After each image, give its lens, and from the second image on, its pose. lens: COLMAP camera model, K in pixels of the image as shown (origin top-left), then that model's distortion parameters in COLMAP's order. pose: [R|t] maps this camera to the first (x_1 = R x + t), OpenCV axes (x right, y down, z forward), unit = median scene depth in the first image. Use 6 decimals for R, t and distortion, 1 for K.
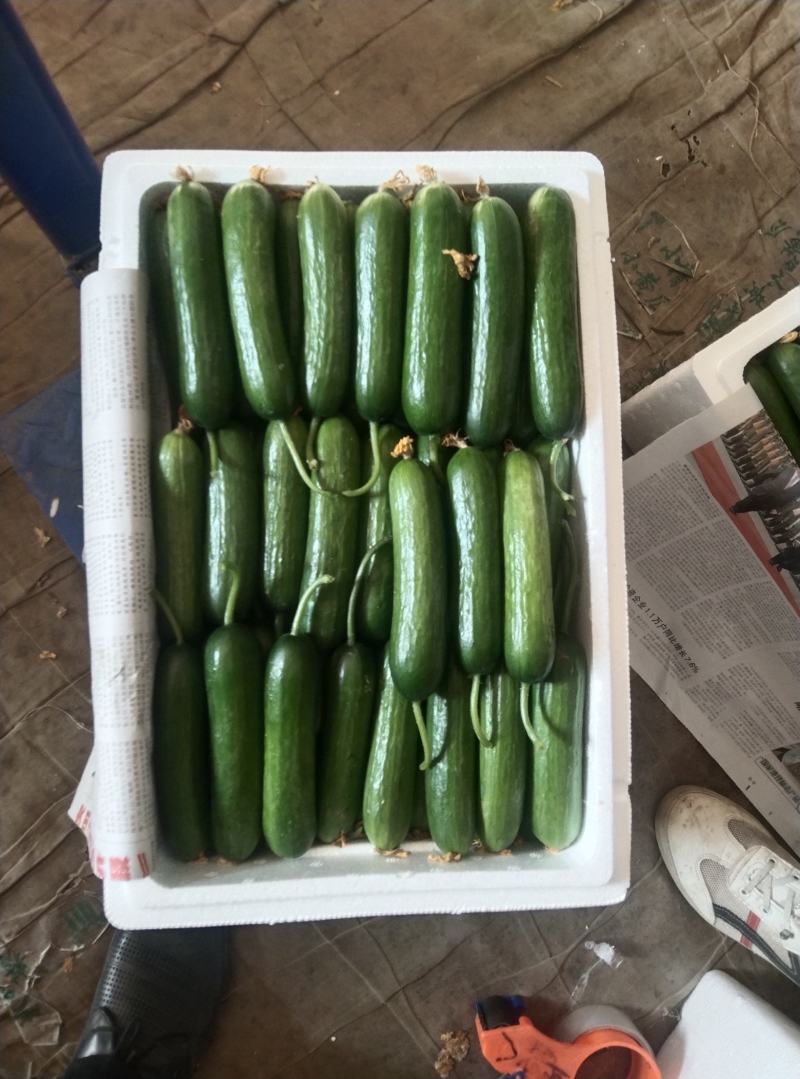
lens RADIAL K [[870.6, 0, 395.4], [0, 870.6, 539.0], [0, 0, 1]] dist [0.037898, -0.086181]
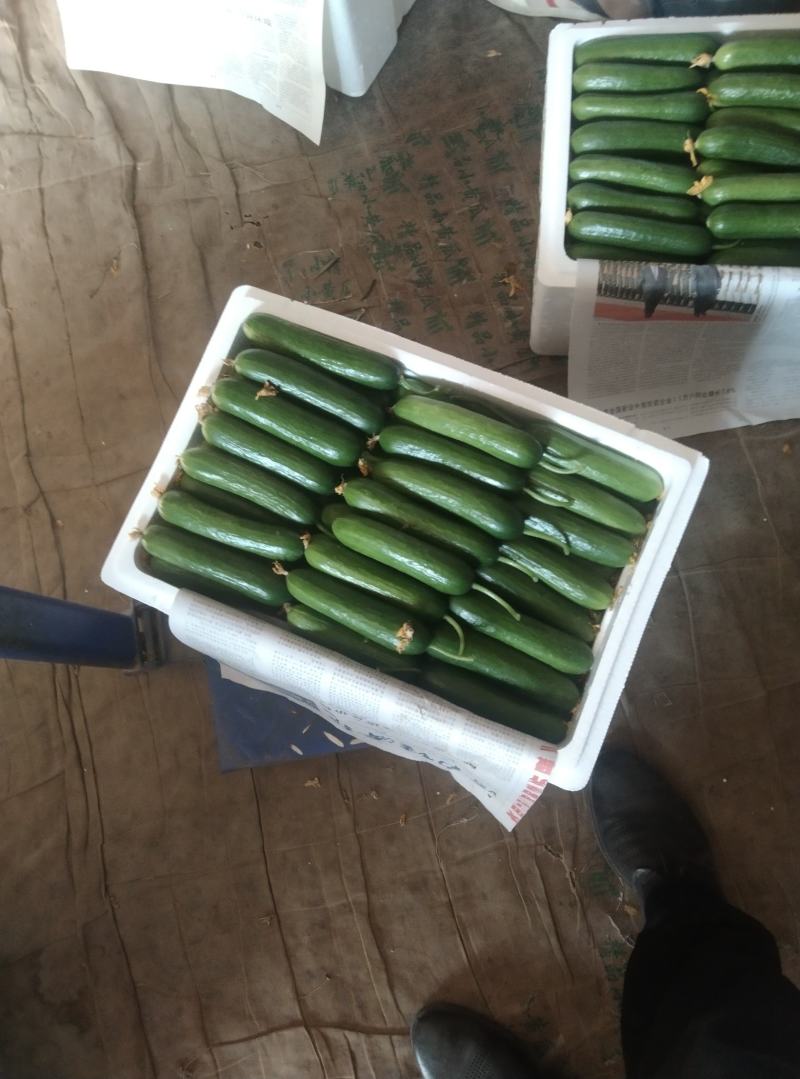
lens RADIAL K [[870.6, 0, 399.6], [0, 870.6, 530.3], [0, 0, 1]] dist [0.037898, -0.086181]
pose [[0.408363, -0.910665, 0.062676, -0.109469], [0.910696, 0.401771, -0.095983, 0.103646], [0.062226, 0.096275, 0.993408, -0.355532]]
